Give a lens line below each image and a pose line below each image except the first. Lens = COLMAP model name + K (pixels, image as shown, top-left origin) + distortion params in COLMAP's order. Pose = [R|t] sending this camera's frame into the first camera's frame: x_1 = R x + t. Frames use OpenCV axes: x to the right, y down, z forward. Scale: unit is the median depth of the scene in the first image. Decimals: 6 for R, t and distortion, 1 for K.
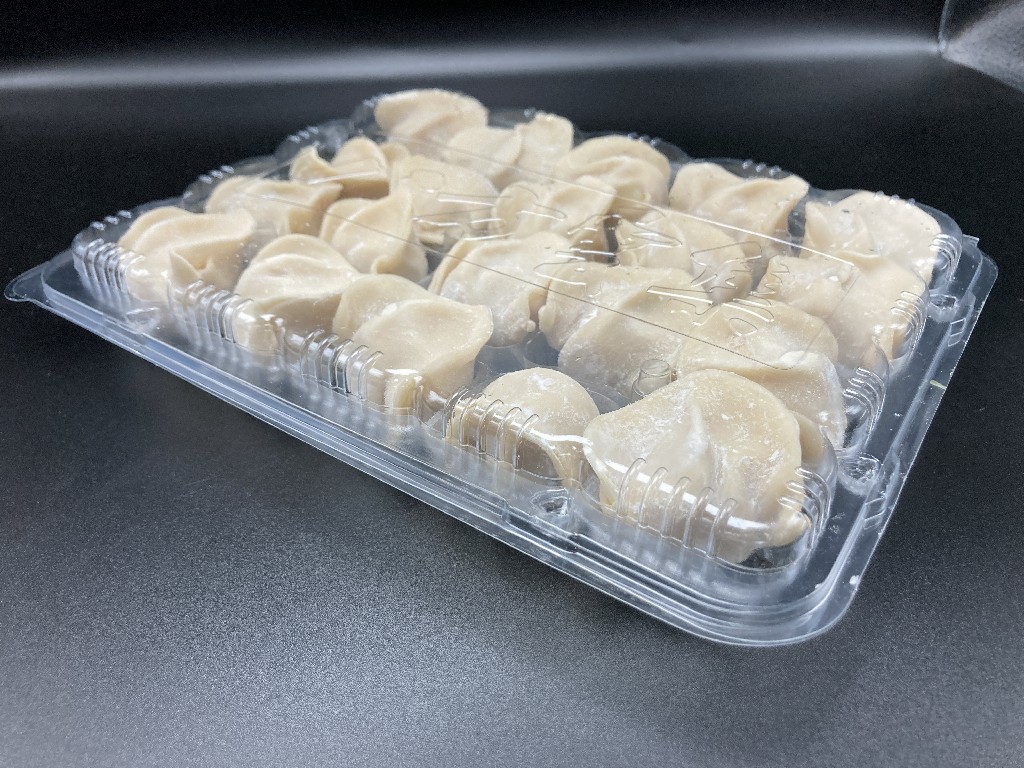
lens RADIAL K [[843.4, 0, 511.0], [0, 843.4, 389.7], [0, 0, 1]] dist [0.072424, -0.083018]
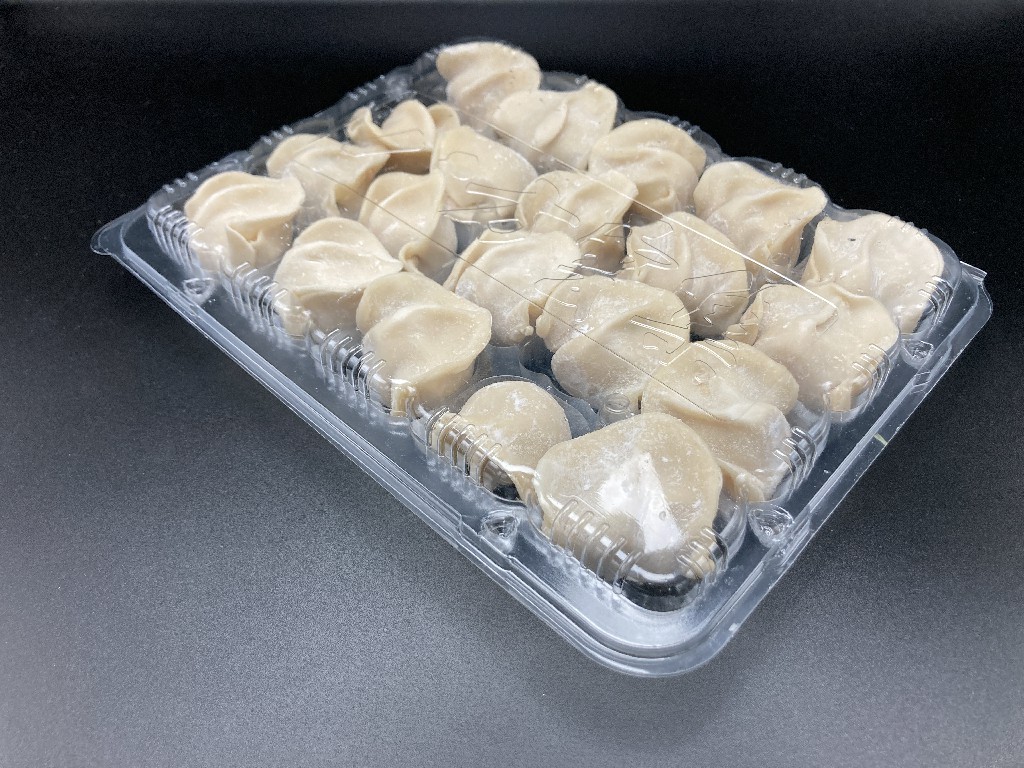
lens RADIAL K [[843.4, 0, 509.5], [0, 843.4, 387.3], [0, 0, 1]] dist [0.072424, -0.083018]
pose [[0.987980, 0.114771, -0.103551, 0.115410], [-0.094374, 0.978389, 0.183980, -0.194245], [0.122429, -0.171996, 0.977460, -0.099229]]
